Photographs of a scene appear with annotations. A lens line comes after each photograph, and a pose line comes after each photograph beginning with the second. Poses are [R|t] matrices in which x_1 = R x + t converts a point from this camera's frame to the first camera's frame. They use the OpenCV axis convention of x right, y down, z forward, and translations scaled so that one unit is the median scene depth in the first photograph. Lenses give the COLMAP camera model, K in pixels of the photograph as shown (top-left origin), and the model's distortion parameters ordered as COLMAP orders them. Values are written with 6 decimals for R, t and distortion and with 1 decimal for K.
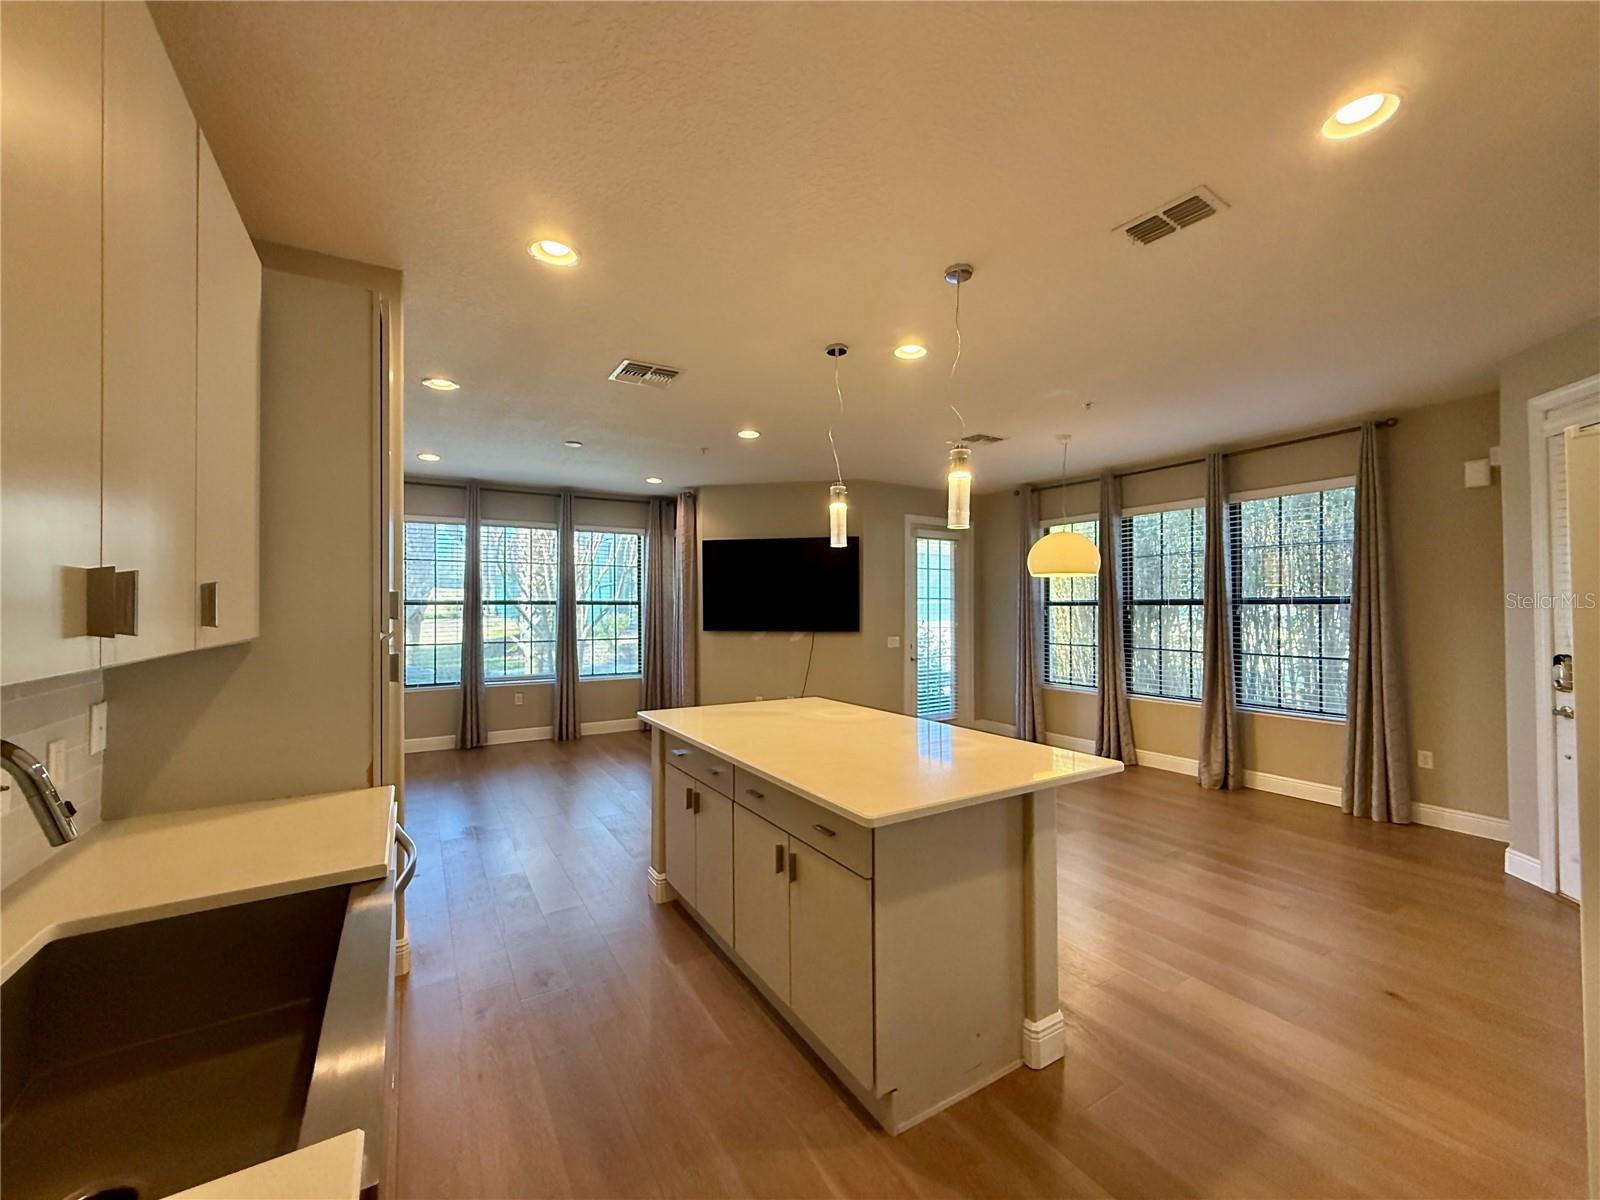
lens RADIAL K [[638.7, 0, 786.4], [0, 638.7, 601.5], [0, 0, 1]] dist [0.004828, 0.000236]
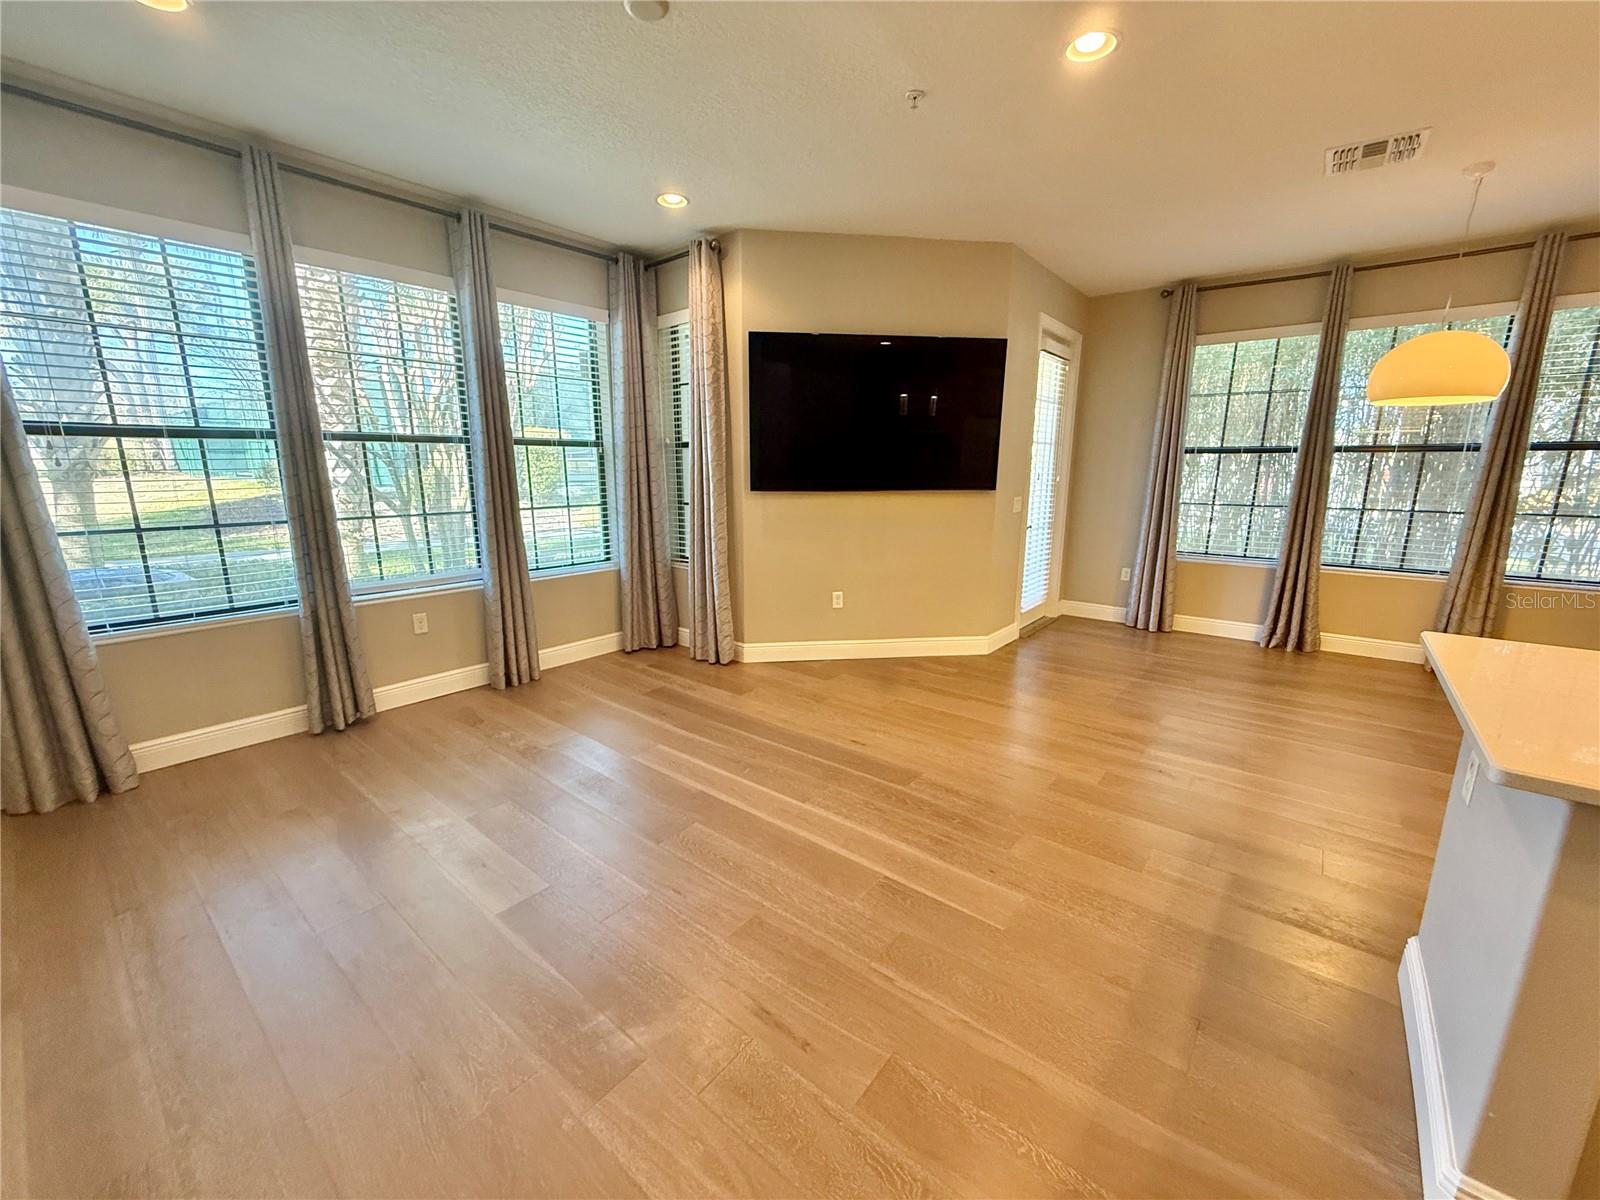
lens RADIAL K [[638.7, 0, 810.7], [0, 638.7, 602.0], [0, 0, 1]] dist [0.004828, 0.000236]
pose [[0.938682, -0.071864, 0.337212, -0.287455], [-0.010986, 0.971306, 0.237579, 0.003263], [-0.344609, -0.226716, 0.910958, 0.394476]]
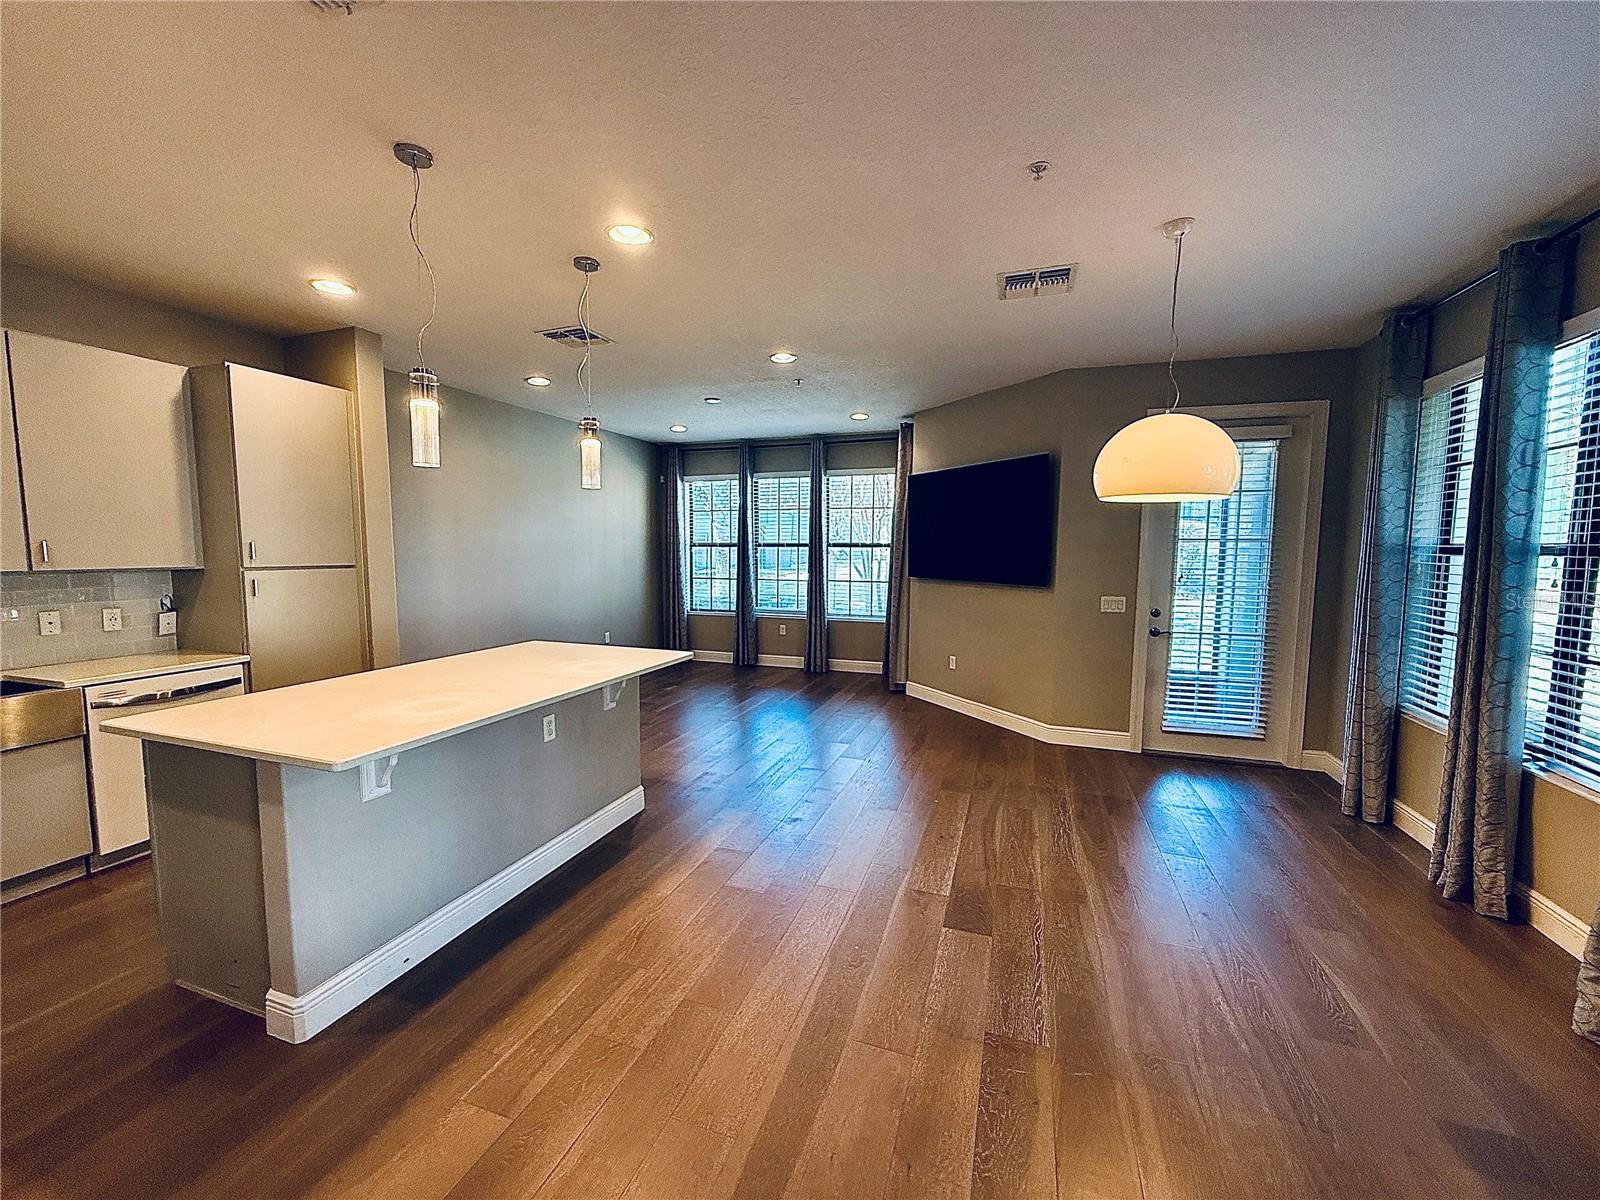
lens RADIAL K [[638.7, 0, 795.7], [0, 638.7, 594.3], [0, 0, 1]] dist [0.004828, 0.000236]
pose [[0.650513, 0.062279, -0.756937, 0.438998], [-0.005340, 0.996983, 0.077441, 0.001791], [0.759476, -0.046334, 0.648883, 0.283566]]
